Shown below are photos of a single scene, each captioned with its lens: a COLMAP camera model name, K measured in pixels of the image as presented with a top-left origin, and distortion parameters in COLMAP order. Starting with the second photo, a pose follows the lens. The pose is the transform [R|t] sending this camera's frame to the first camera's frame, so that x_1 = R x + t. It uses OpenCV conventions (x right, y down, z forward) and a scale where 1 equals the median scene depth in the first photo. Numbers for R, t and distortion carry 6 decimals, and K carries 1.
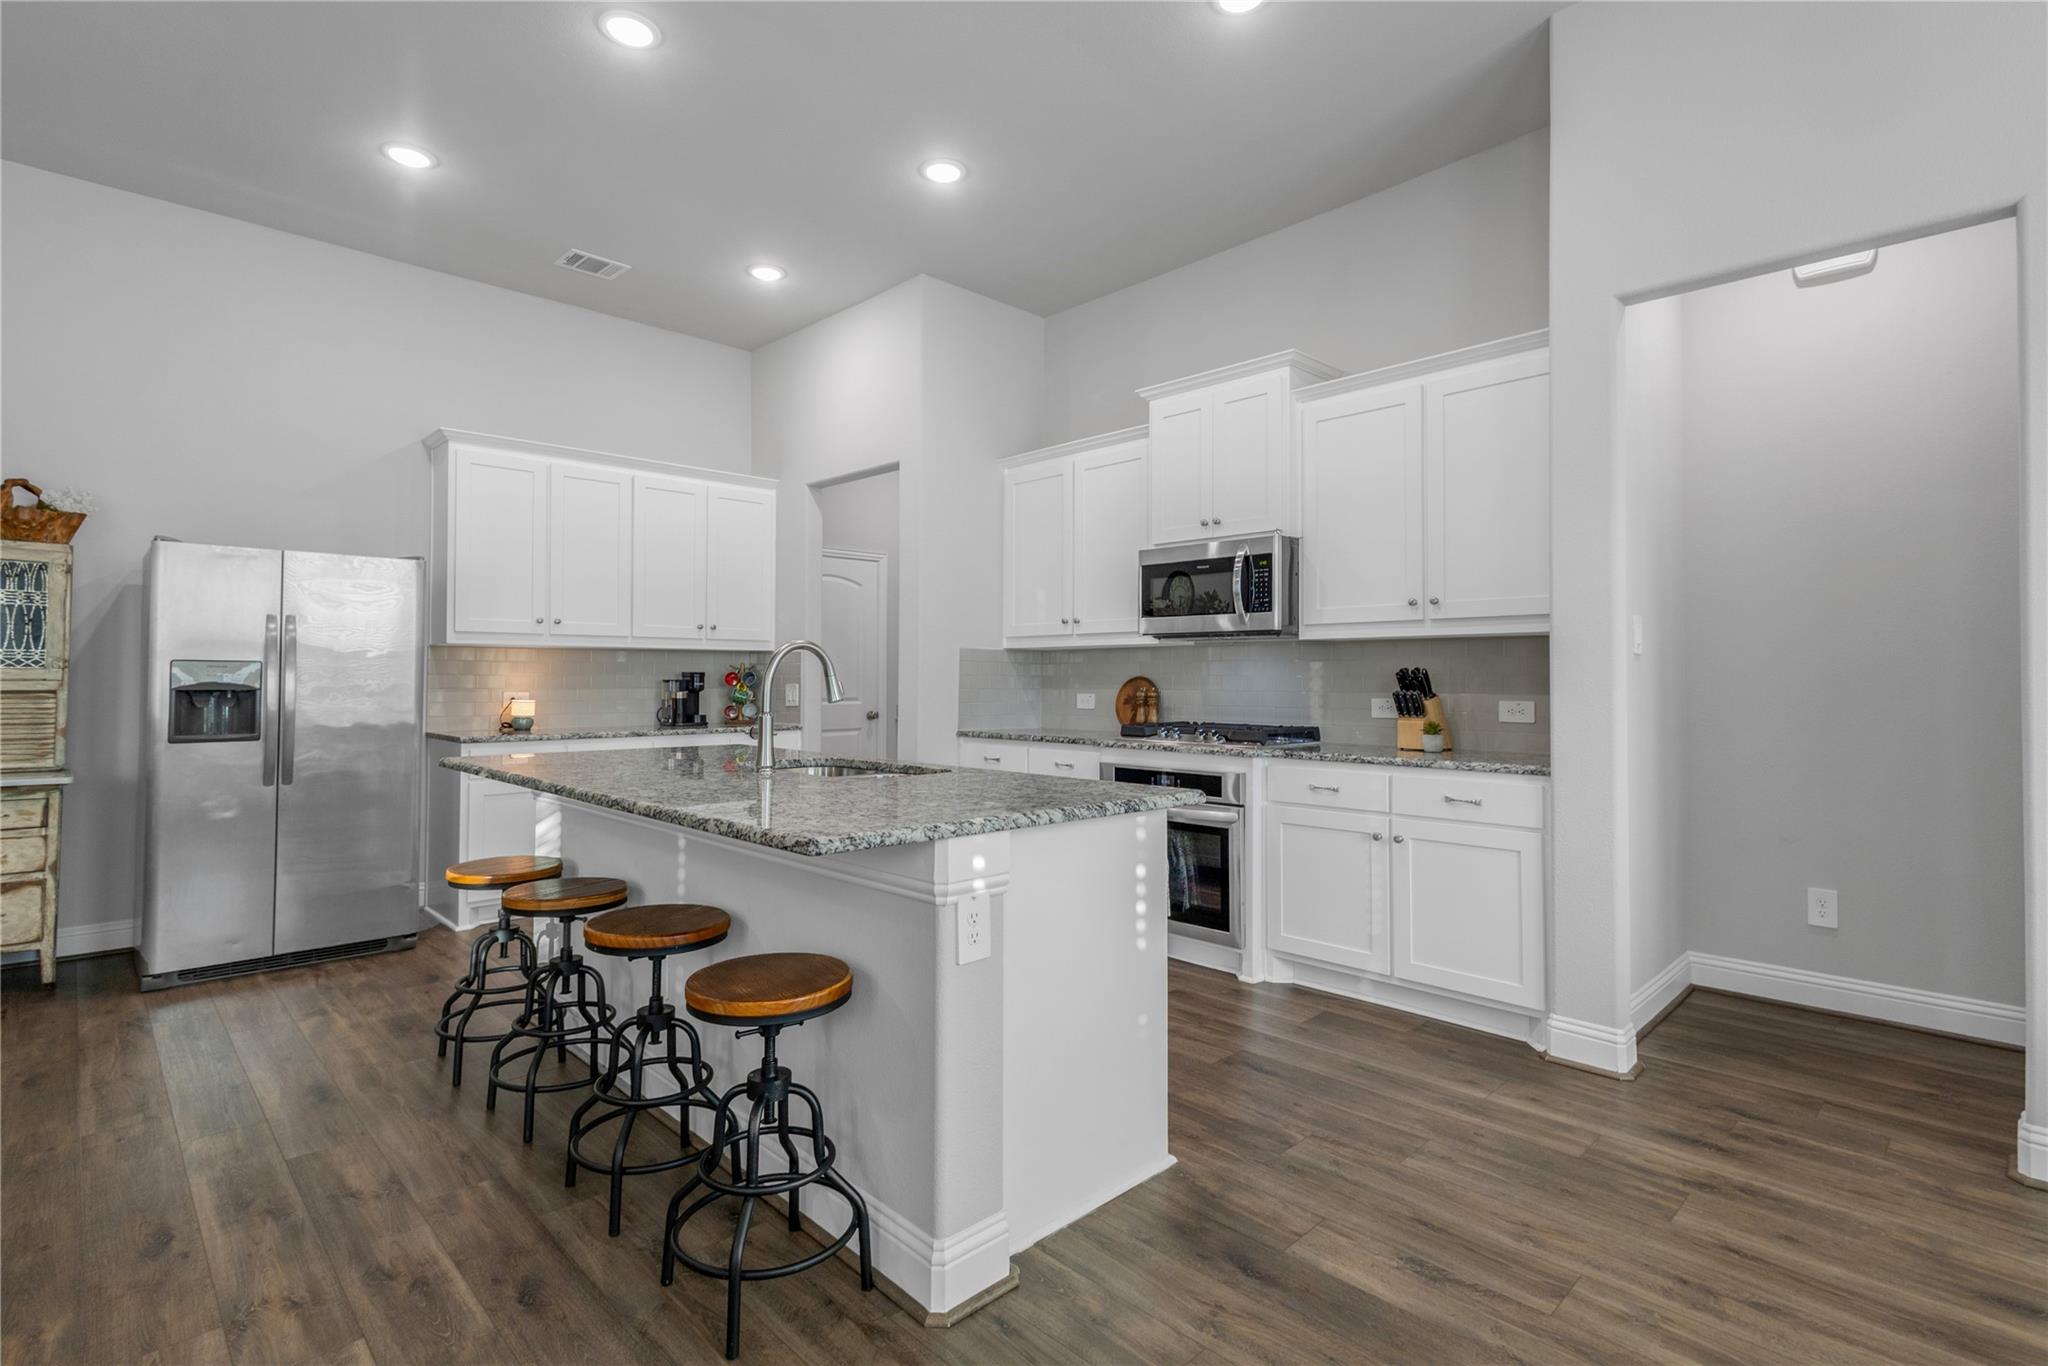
lens RADIAL K [[977.1, 0, 1030.0], [0, 977.1, 656.8], [0, 0, 1]] dist [0.011136, -0.001729]
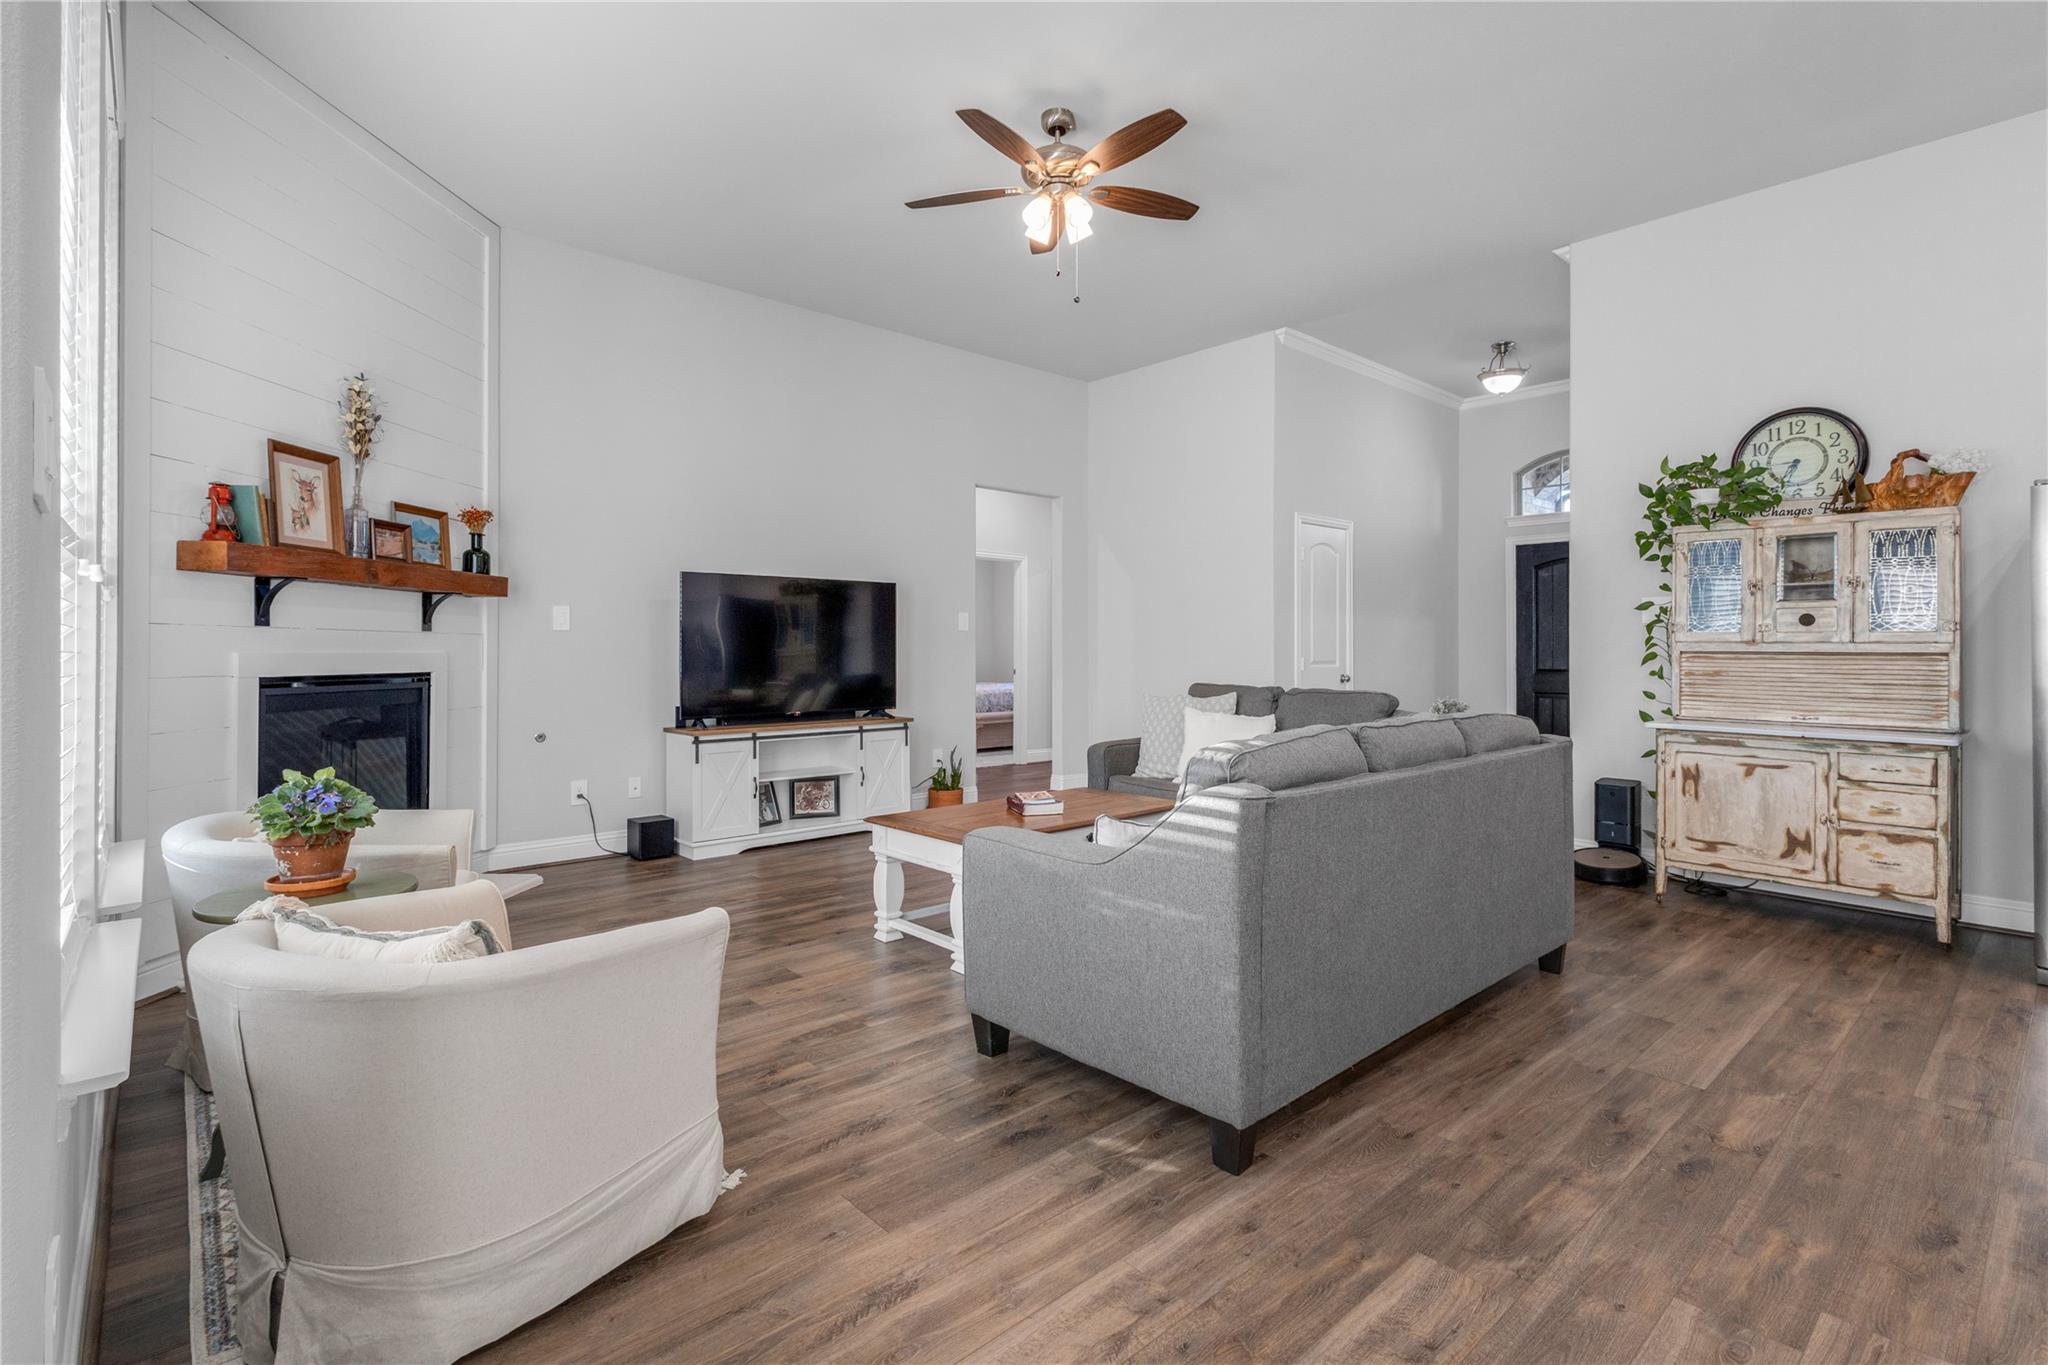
lens RADIAL K [[954.3, 0, 1022.3], [0, 954.3, 643.4], [0, 0, 1]] dist [0.014589, -0.003881]
pose [[-0.045100, -0.011013, -0.998922, 0.033987], [0.019257, 0.999744, -0.011891, 0.018870], [0.998797, -0.019773, -0.044877, 0.110425]]
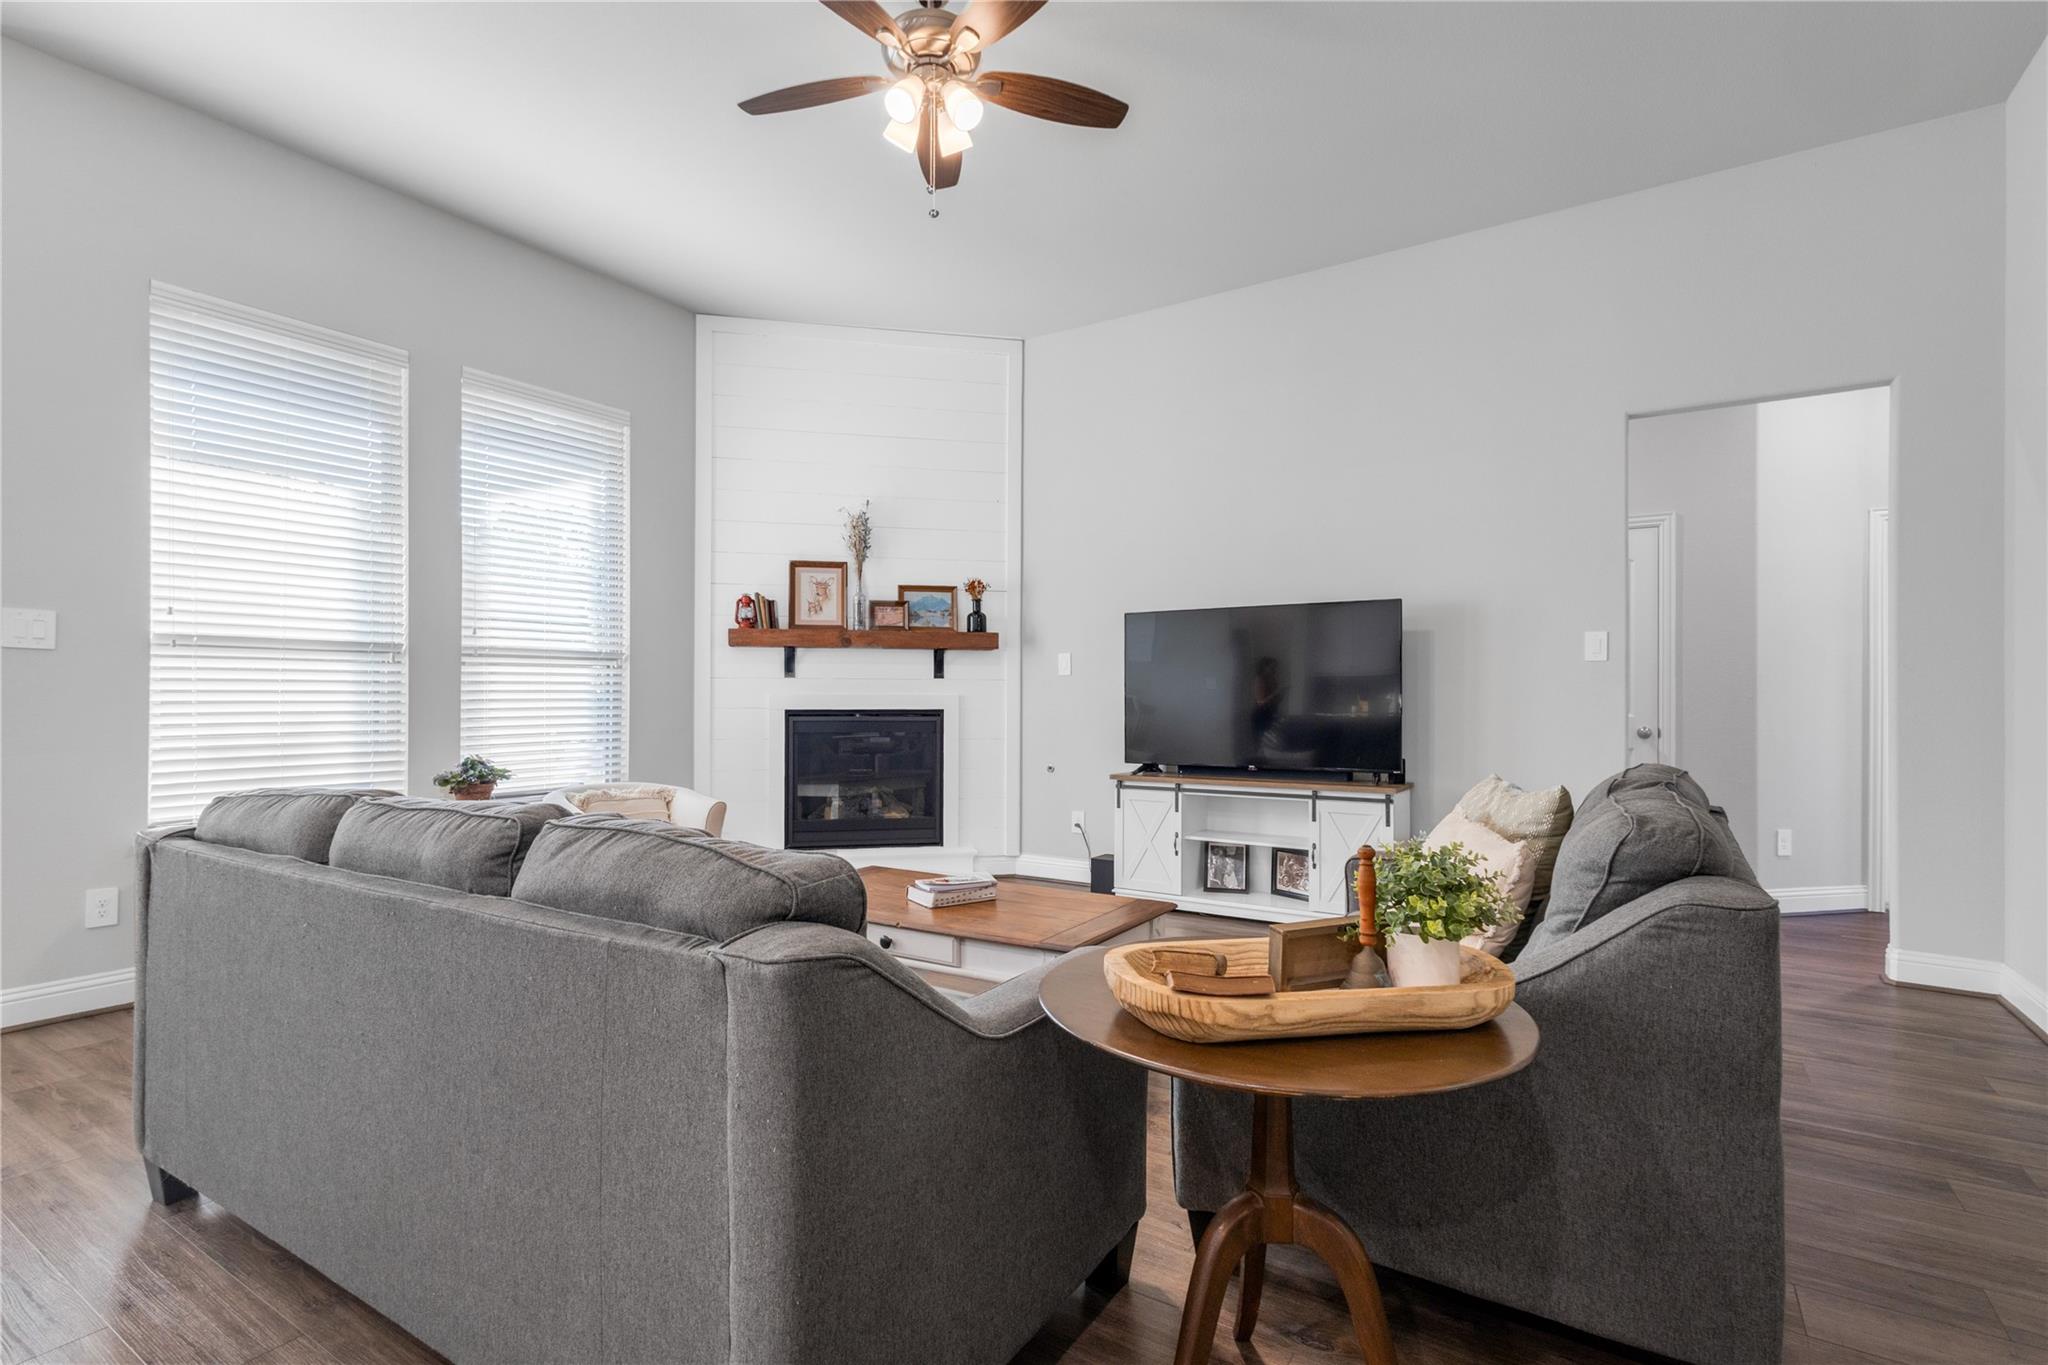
lens RADIAL K [[977.1, 0, 1023.2], [0, 977.1, 687.5], [0, 0, 1]] dist [0.011136, -0.001729]
pose [[-0.972507, -0.007579, -0.232751, -0.889345], [-0.000964, 0.999593, -0.028522, 0.035723], [0.232872, -0.027513, -0.972118, 0.915620]]
